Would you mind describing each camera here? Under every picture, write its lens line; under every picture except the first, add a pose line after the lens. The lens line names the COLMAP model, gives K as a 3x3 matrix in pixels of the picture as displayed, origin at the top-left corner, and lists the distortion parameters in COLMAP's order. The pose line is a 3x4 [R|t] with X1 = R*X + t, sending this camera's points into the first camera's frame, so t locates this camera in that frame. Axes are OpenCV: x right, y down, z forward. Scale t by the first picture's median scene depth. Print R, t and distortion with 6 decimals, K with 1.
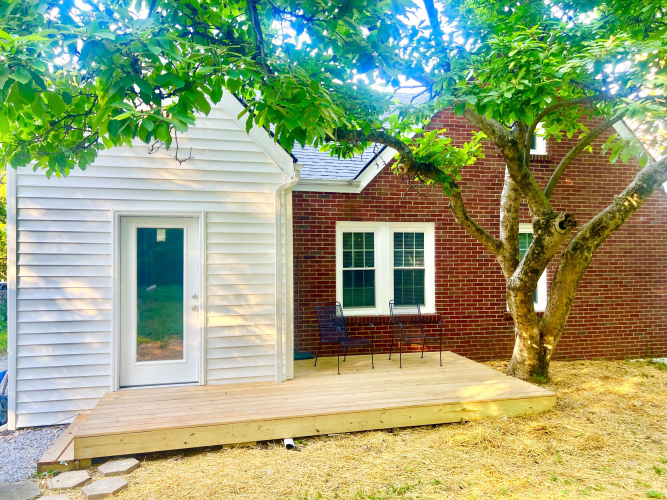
lens RADIAL K [[502.2, 0, 333.5], [0, 502.2, 250.0], [0, 0, 1]] dist [0.097079, -0.138056]
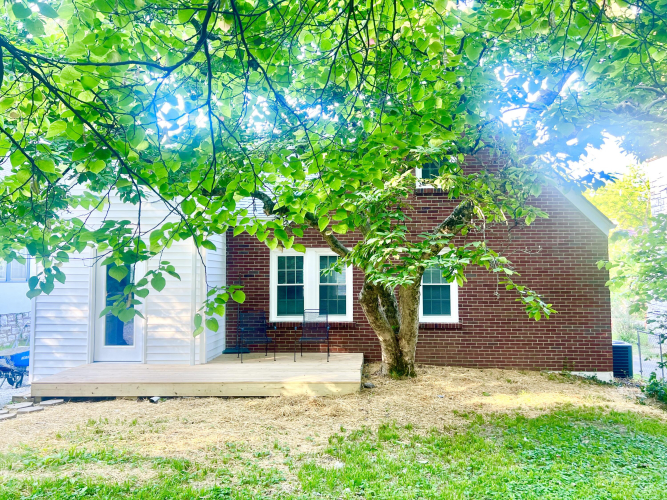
lens RADIAL K [[502.2, 0, 333.5], [0, 502.2, 250.0], [0, 0, 1]] dist [0.097079, -0.138056]
pose [[0.956619, -0.011739, -0.291104, 0.532185], [0.003041, 0.999536, -0.030312, -0.011665], [0.291325, 0.028112, 0.956211, -0.192544]]
